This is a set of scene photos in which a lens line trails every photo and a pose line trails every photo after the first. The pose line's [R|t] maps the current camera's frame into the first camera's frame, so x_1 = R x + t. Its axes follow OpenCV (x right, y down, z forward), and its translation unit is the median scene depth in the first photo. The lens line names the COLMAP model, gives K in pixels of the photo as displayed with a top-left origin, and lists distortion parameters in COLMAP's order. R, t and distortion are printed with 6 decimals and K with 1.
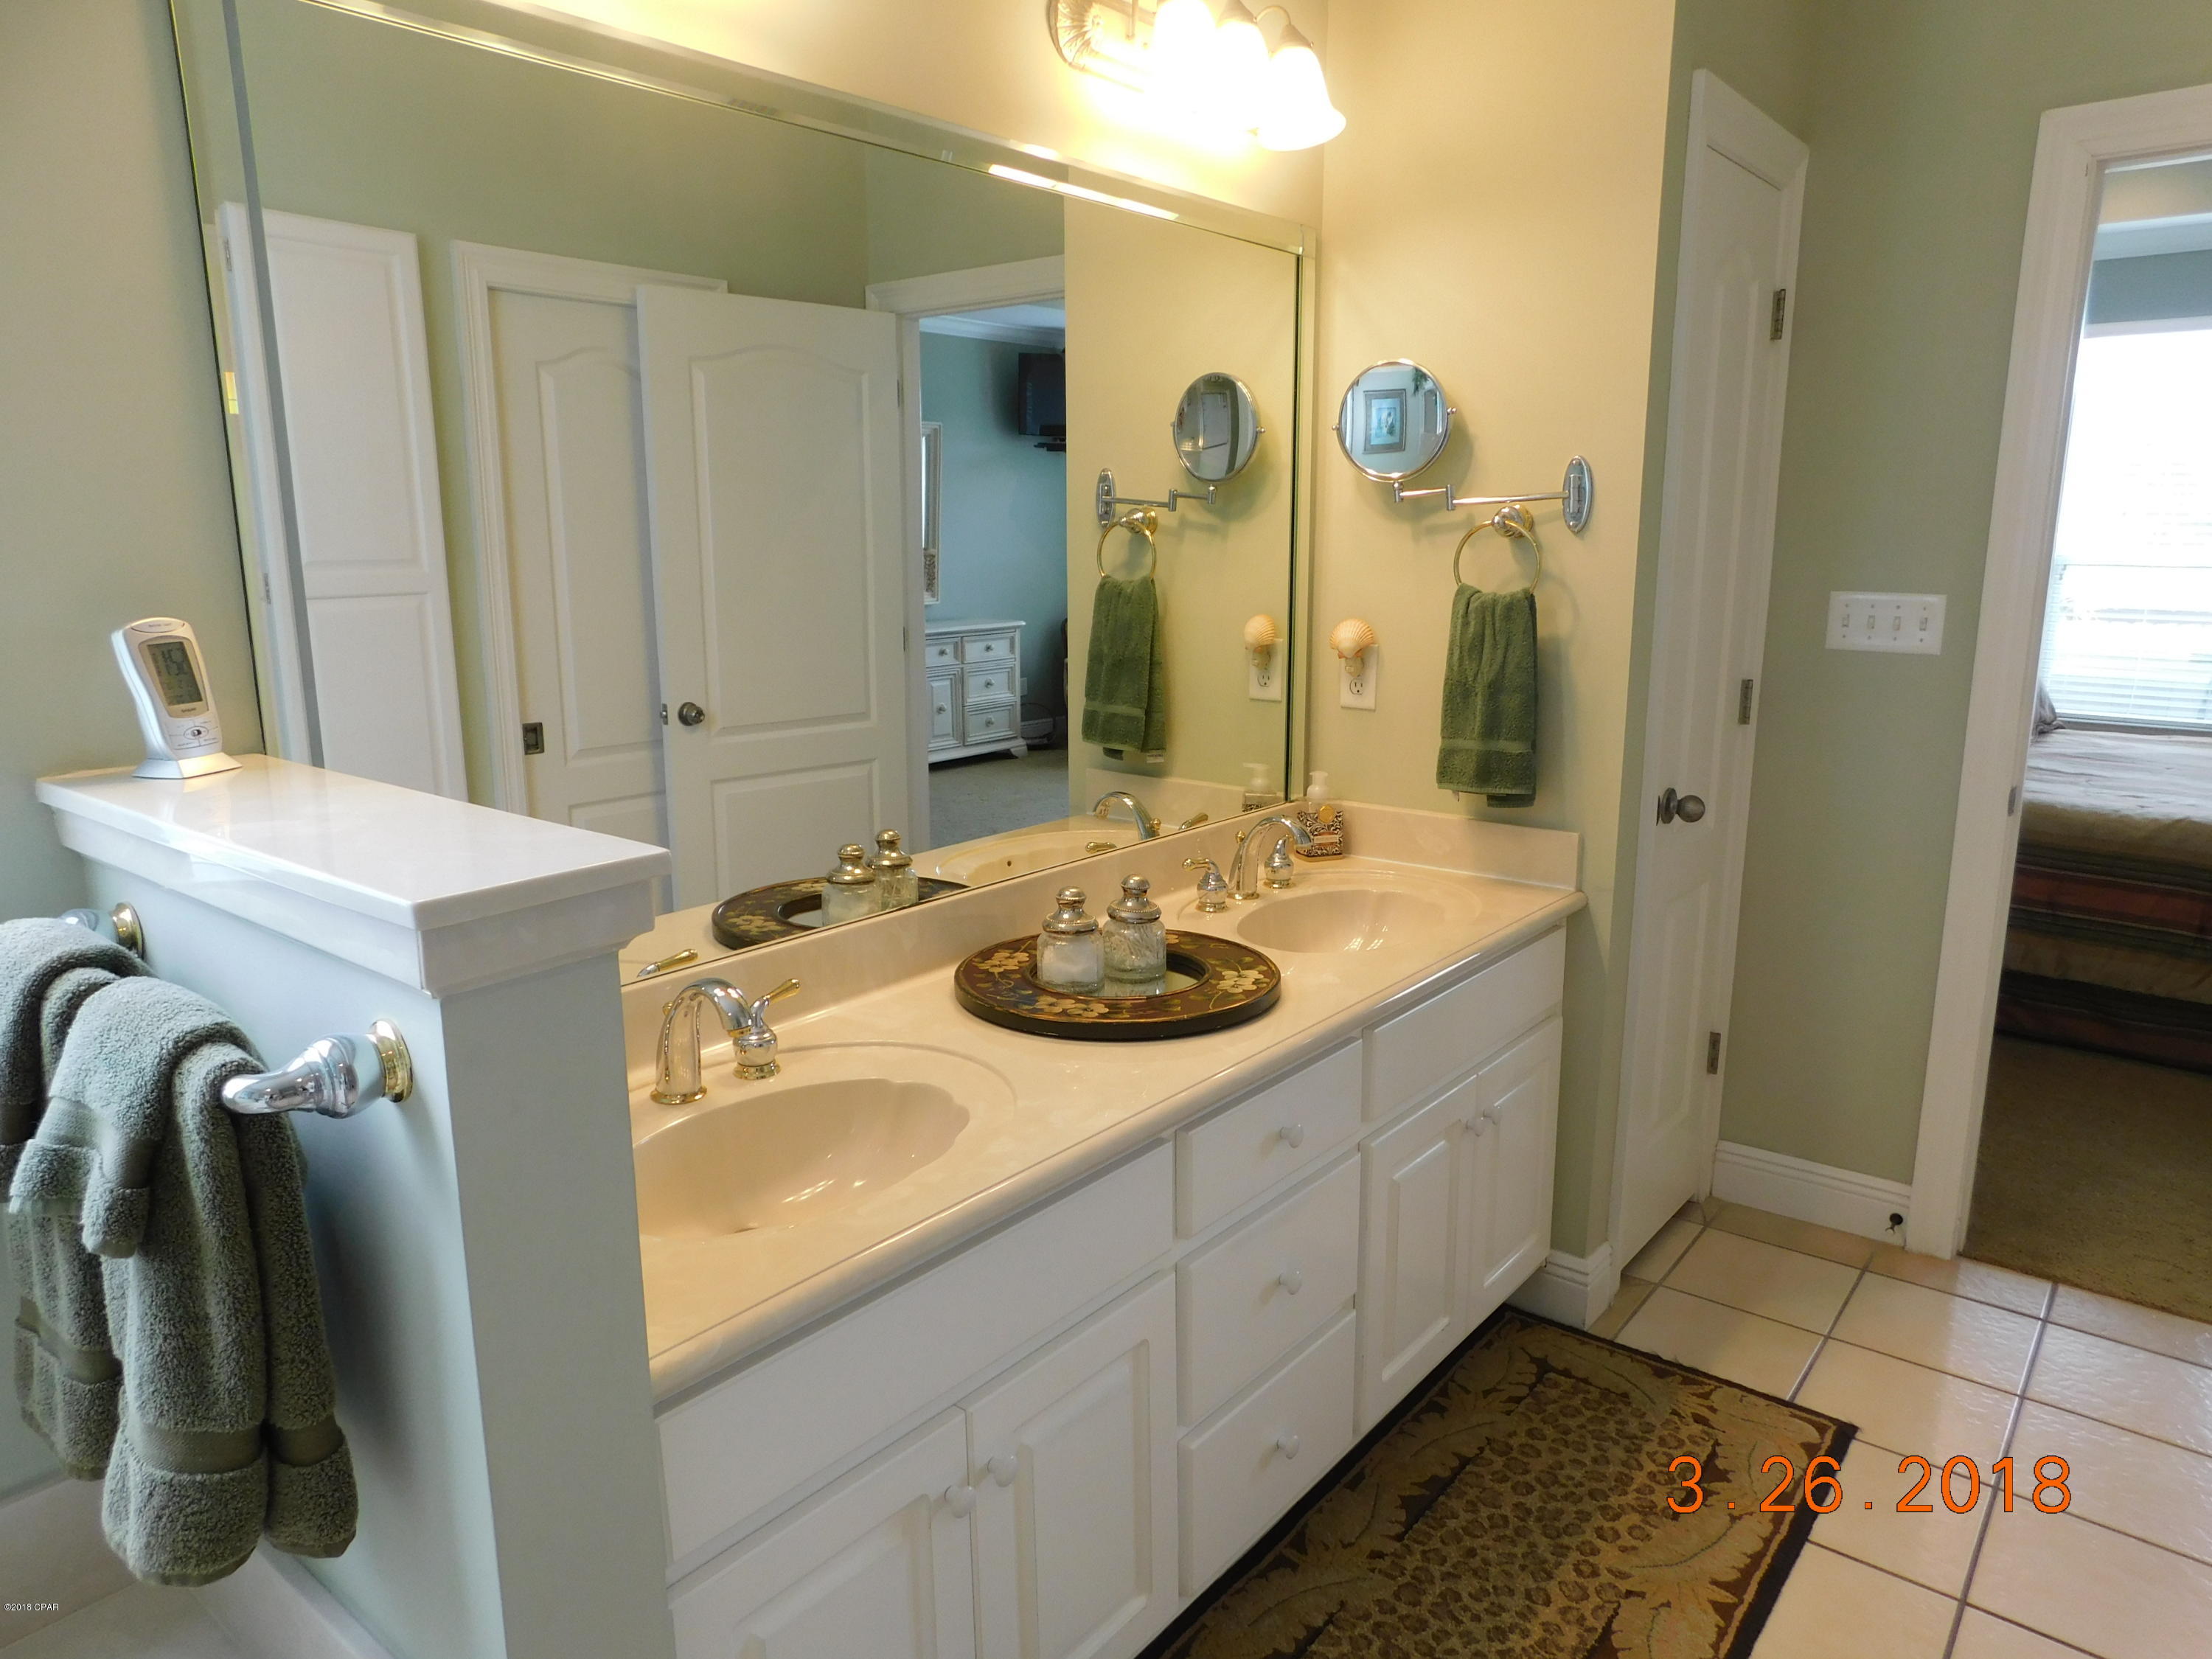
lens RADIAL K [[1467.5, 0, 1115.2], [0, 1467.5, 848.1], [0, 0, 1]] dist [-0.074167, 0.057435]
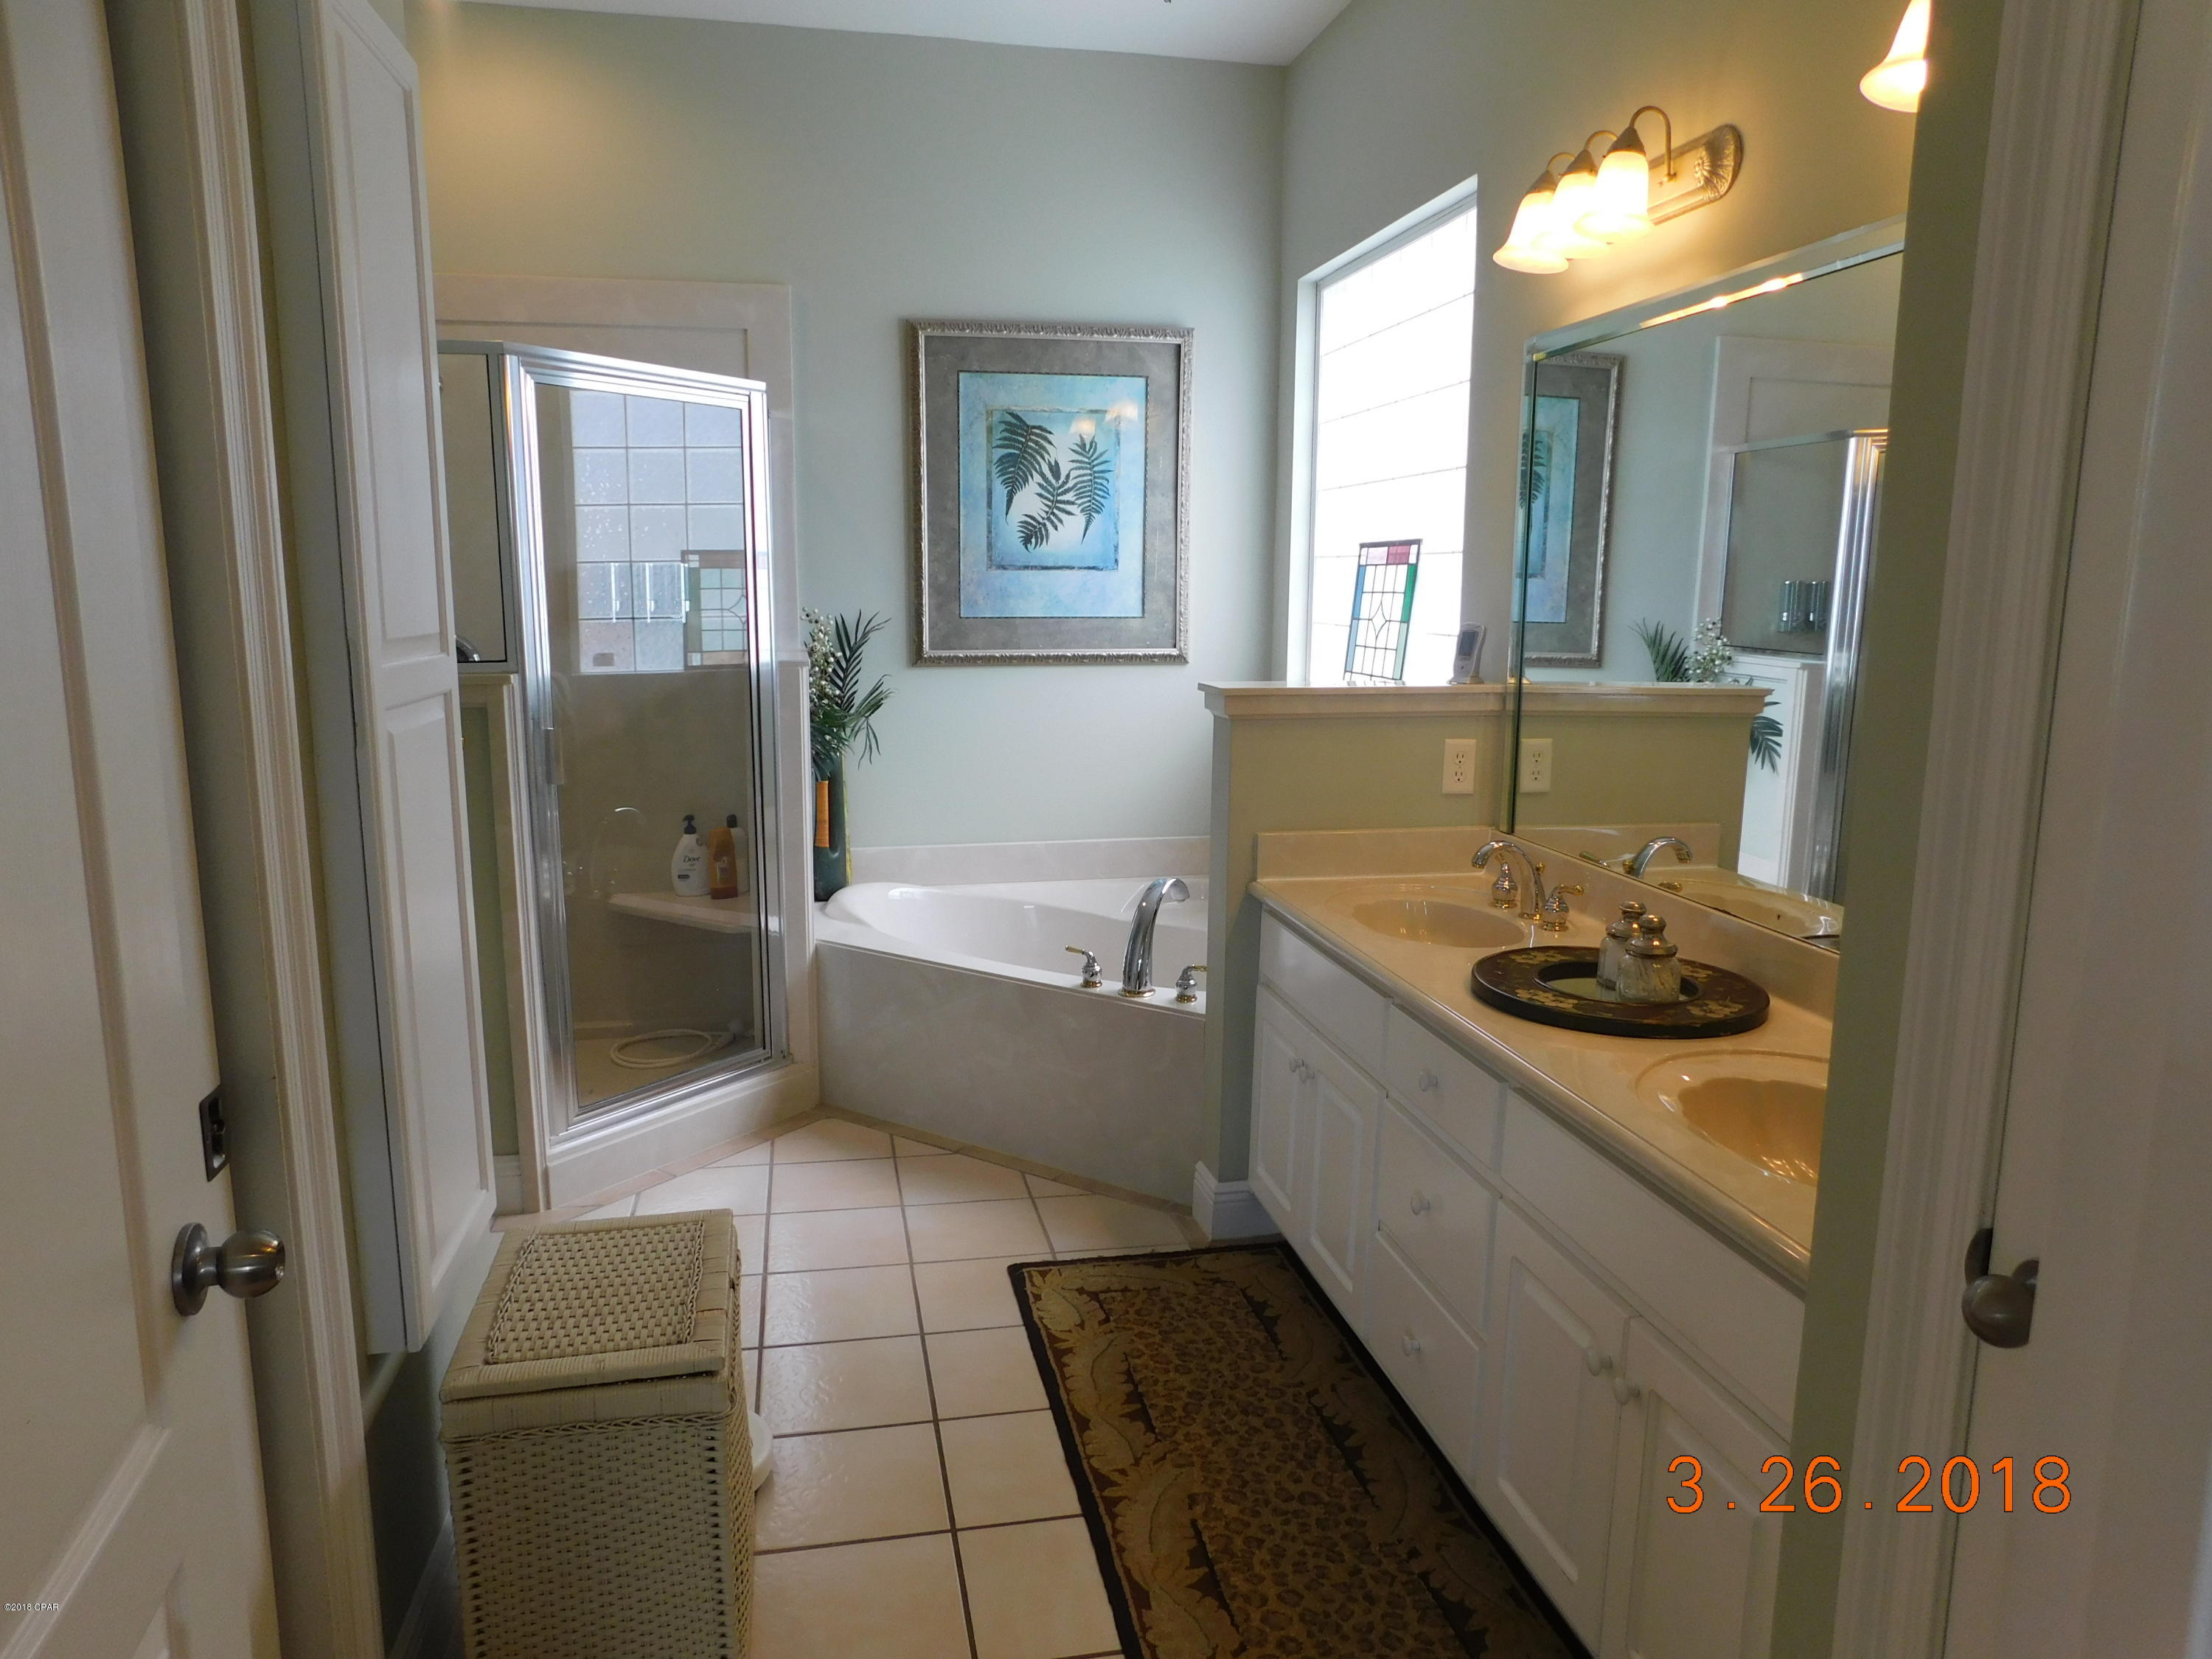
lens RADIAL K [[1467.5, 0, 1107.6], [0, 1467.5, 830.1], [0, 0, 1]] dist [-0.074167, 0.057435]
pose [[-0.638299, 0.135948, -0.757689, 1.129641], [-0.156119, 0.940965, 0.300351, -0.317861], [0.753791, 0.310004, -0.579394, 1.363634]]
